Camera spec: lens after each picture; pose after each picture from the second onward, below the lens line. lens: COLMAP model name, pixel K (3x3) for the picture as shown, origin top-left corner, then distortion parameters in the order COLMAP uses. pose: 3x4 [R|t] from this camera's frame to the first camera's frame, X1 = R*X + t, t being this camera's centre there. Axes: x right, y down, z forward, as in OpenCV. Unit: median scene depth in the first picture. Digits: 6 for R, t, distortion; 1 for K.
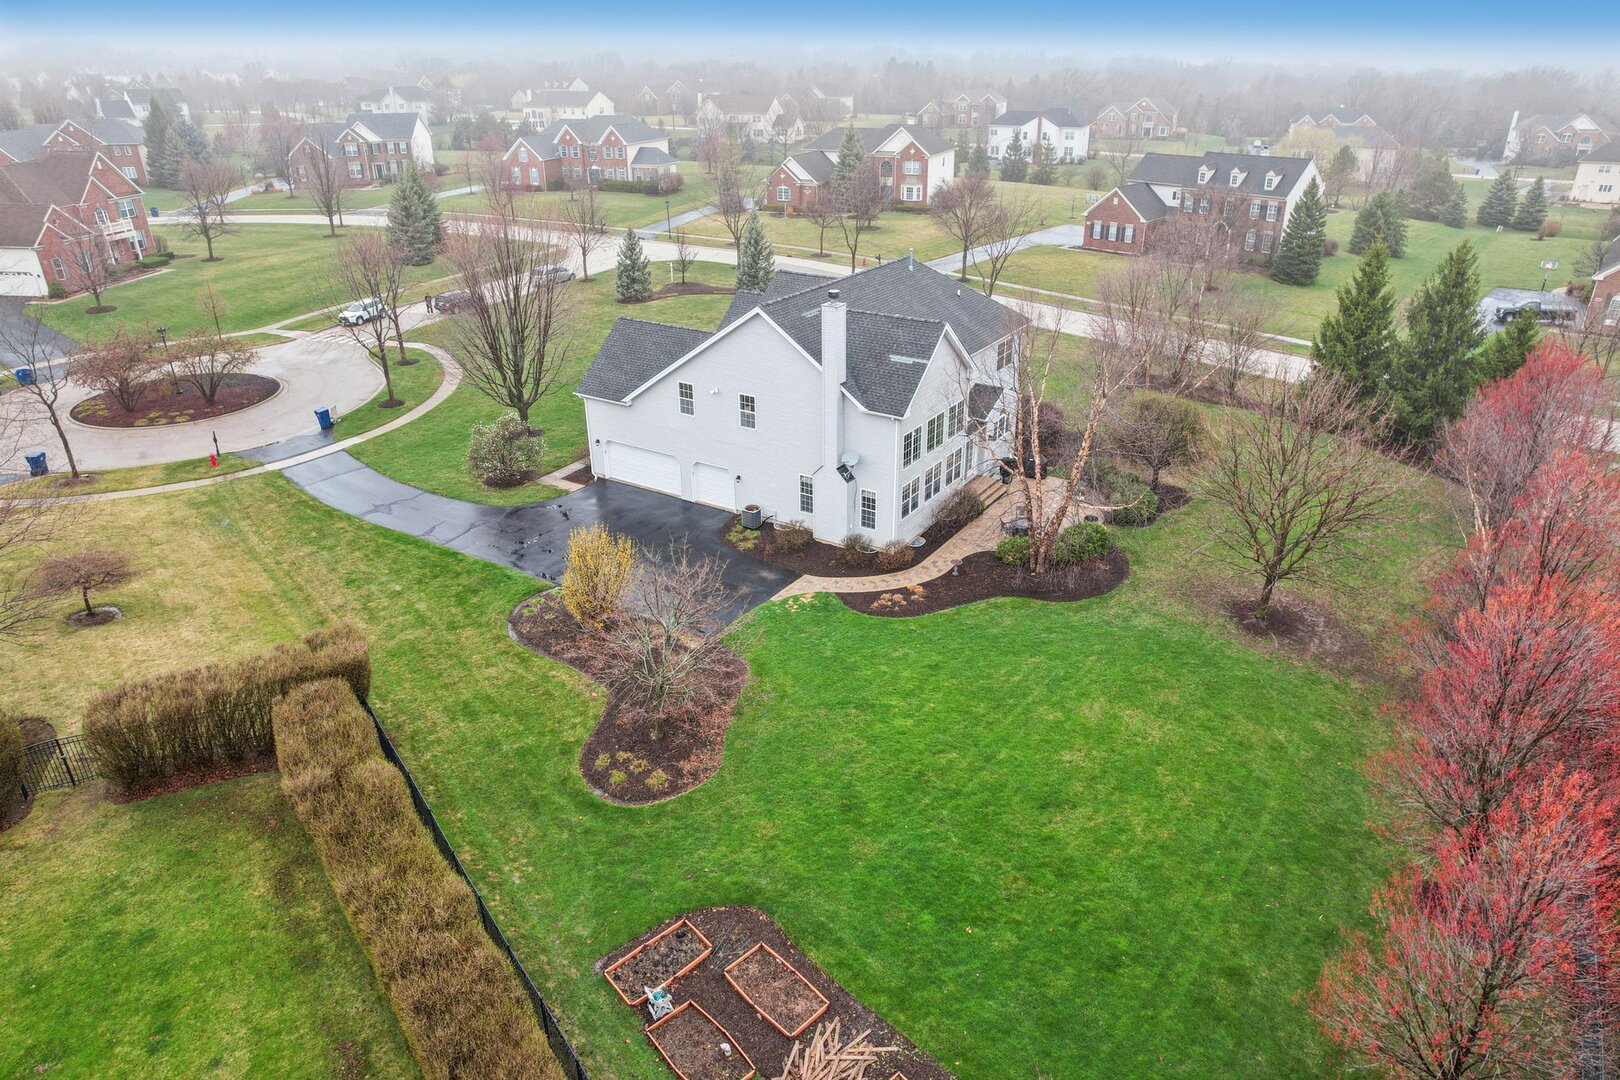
lens RADIAL K [[1043.2, 0, 812.9], [0, 1043.2, 537.0], [0, 0, 1]] dist [-0.089018, 0.077753]
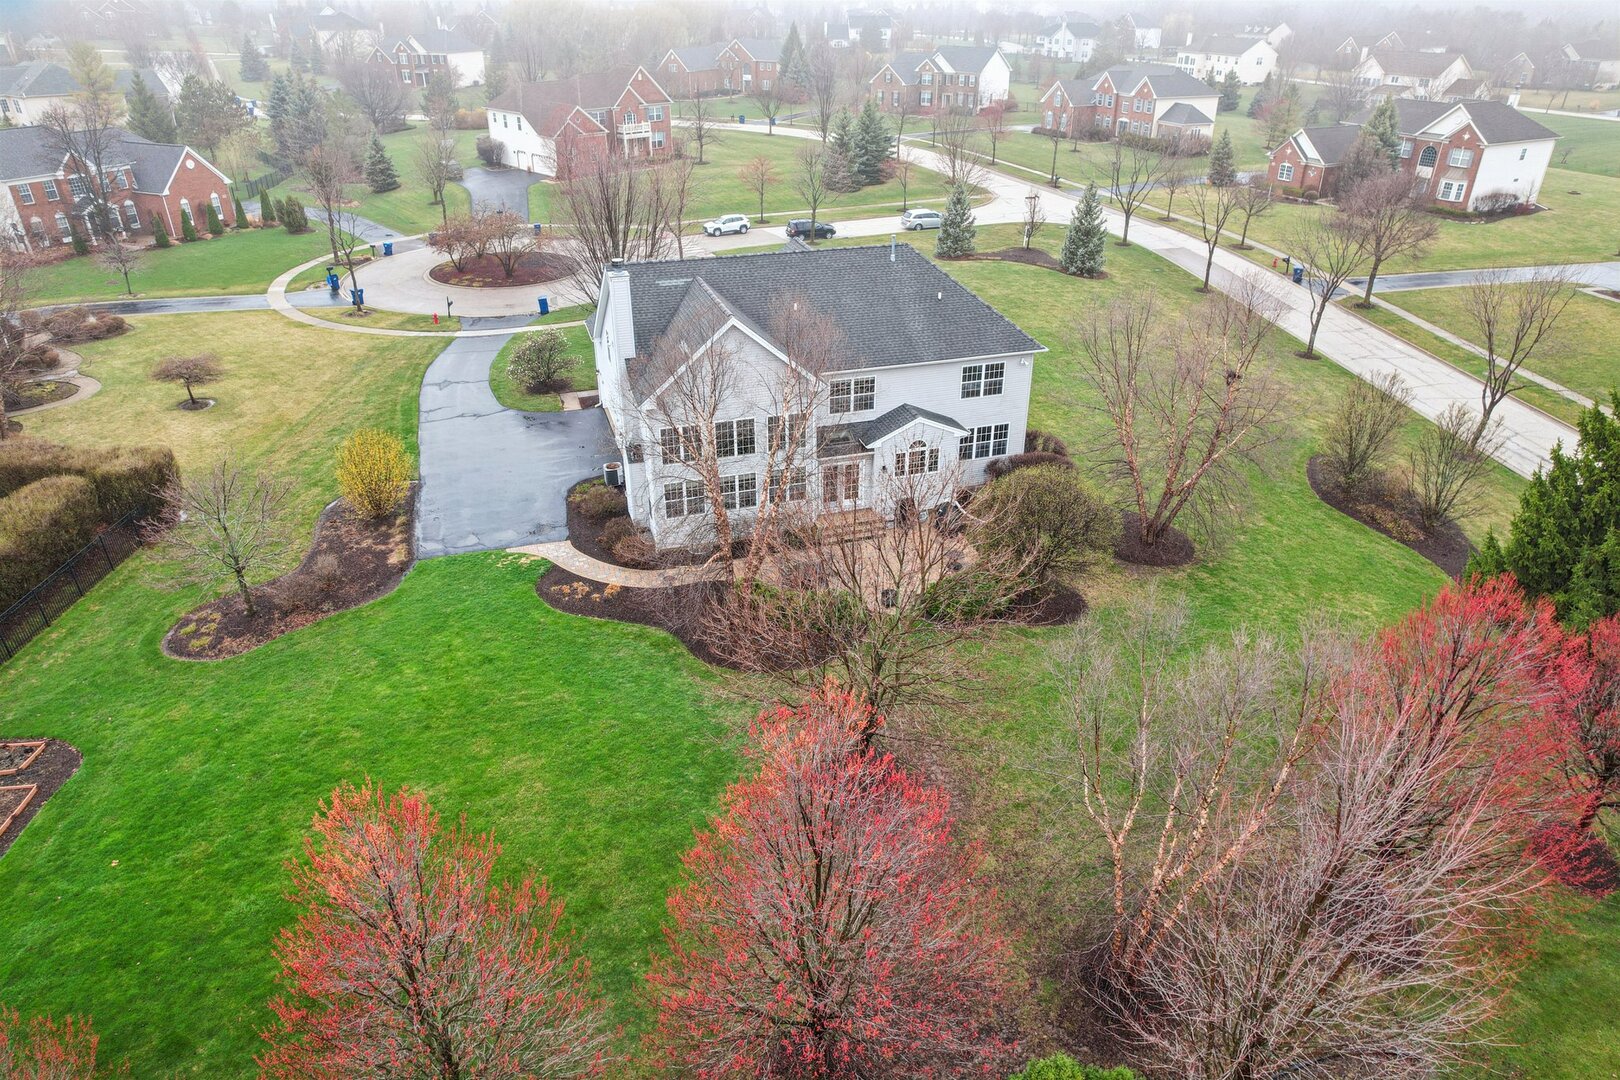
lens RADIAL K [[1025.1, 0, 810.0], [0, 1025.1, 540.0], [0, 0, 1]] dist [-0.081838, 0.070687]
pose [[0.774380, 0.315144, -0.548652, 0.534428], [-0.282010, 0.948148, 0.146578, -0.130078], [0.566397, 0.041218, 0.823101, 0.251065]]
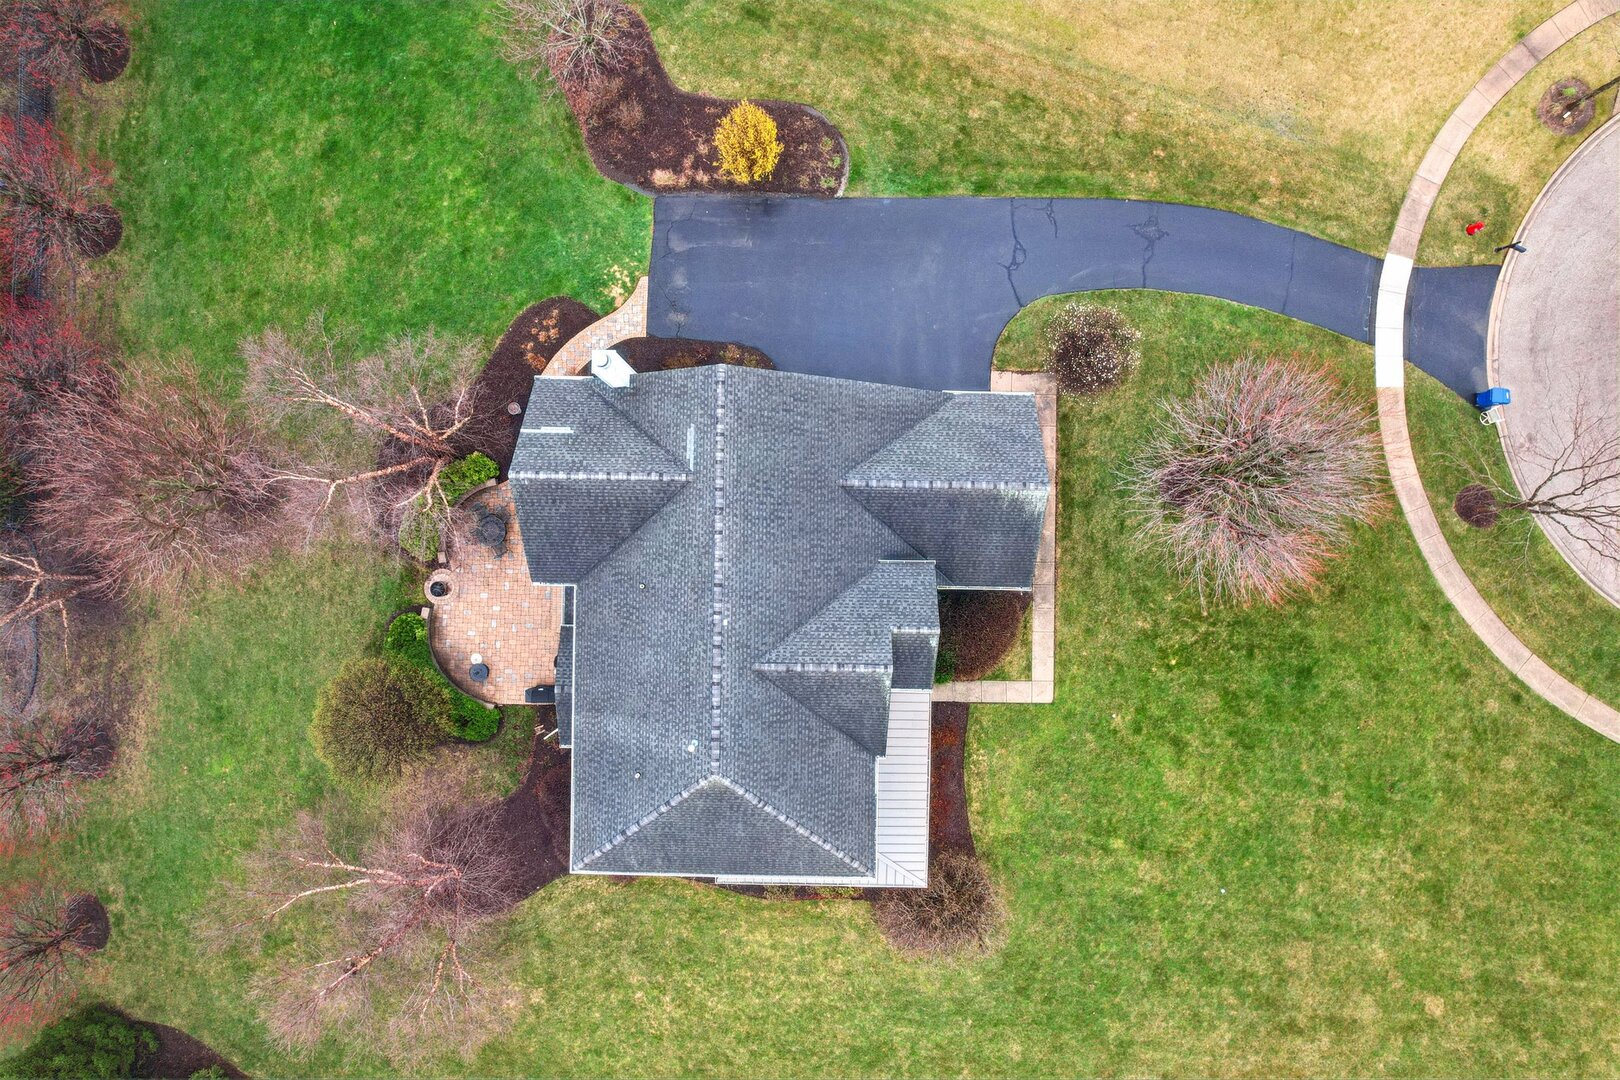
lens RADIAL K [[1020.3, 0, 810.0], [0, 1020.3, 540.0], [0, 0, 1]] dist [-0.084569, 0.067777]
pose [[-0.848069, 0.529849, 0.006248, -0.033540], [-0.219054, -0.361302, 0.906353, -0.734982], [0.482488, 0.767282, 0.422475, 0.616874]]
